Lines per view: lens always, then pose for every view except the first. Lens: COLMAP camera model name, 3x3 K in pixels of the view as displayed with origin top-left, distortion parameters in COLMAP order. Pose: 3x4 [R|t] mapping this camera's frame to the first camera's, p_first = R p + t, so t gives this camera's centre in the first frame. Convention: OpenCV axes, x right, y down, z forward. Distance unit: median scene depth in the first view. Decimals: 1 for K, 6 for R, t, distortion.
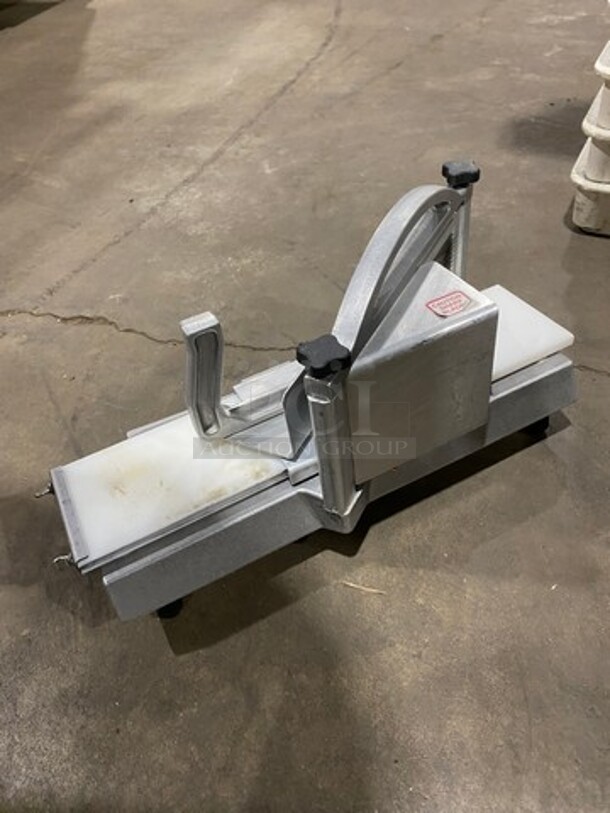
lens RADIAL K [[617.7, 0, 309.9], [0, 617.7, 406.4], [0, 0, 1]] dist [0.006214, -0.001911]
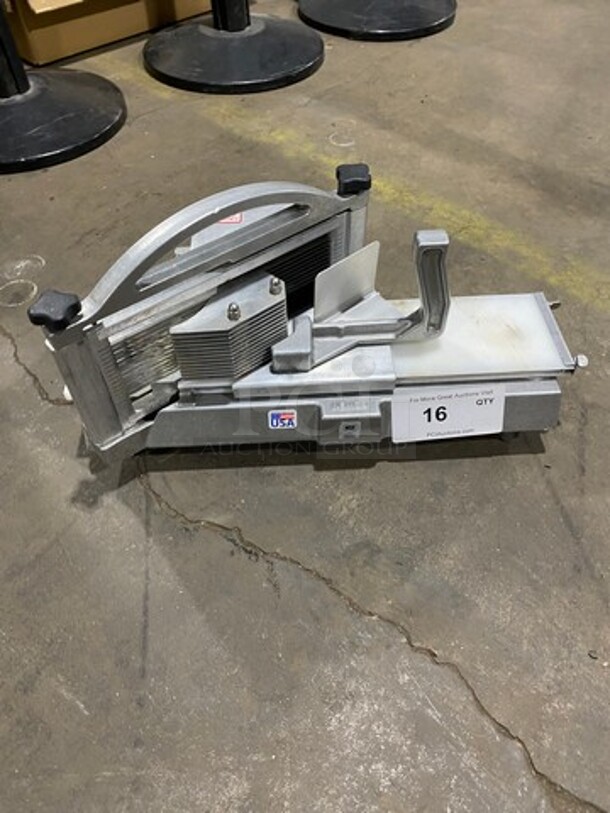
lens RADIAL K [[617.7, 0, 303.0], [0, 617.7, 407.2], [0, 0, 1]] dist [0.006214, -0.001911]
pose [[-0.907439, -0.247869, 0.339286, -0.415285], [0.353361, -0.013262, 0.935393, -1.248946], [-0.227355, 0.968703, 0.099622, 1.204094]]
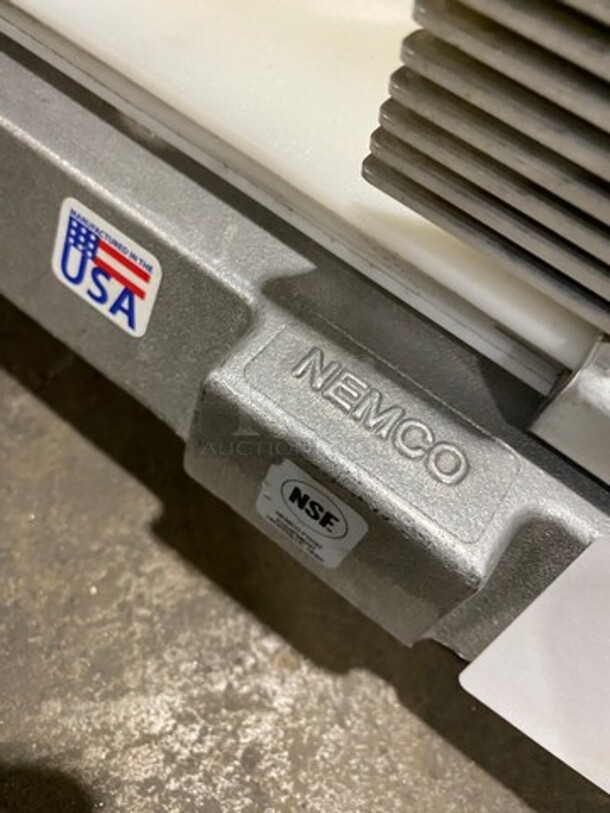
lens RADIAL K [[617.7, 0, 303.0], [0, 617.7, 400.0], [0, 0, 1]] dist [0.006214, -0.001911]
pose [[-0.462438, -0.760552, 0.455753, -0.165527], [0.500097, 0.200718, 0.842387, -0.264475], [-0.732157, 0.617473, 0.287530, 1.255817]]
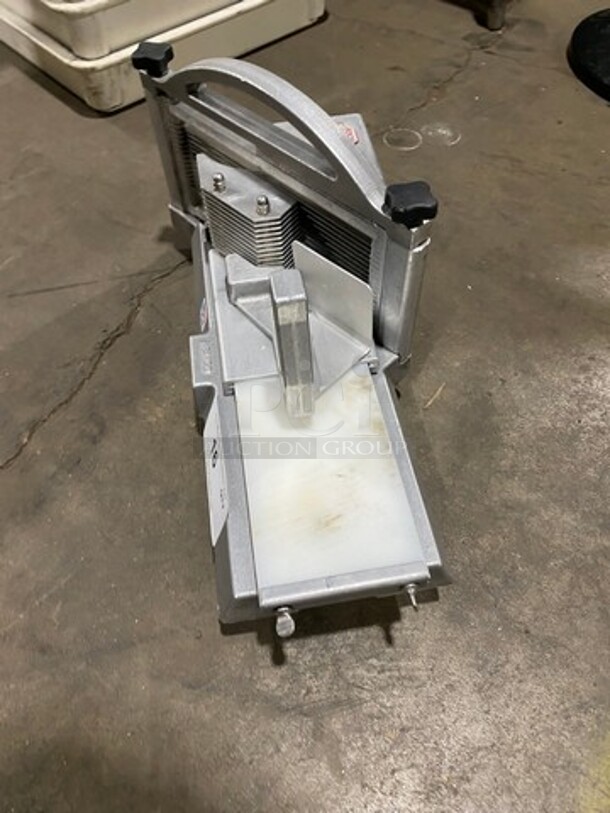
lens RADIAL K [[617.7, 0, 305.6], [0, 617.7, 390.0], [0, 0, 1]] dist [0.006214, -0.001911]
pose [[0.312330, -0.706969, 0.634543, -0.765309], [0.654100, 0.644441, 0.396040, -0.343440], [-0.688914, 0.291359, 0.663707, 0.467283]]
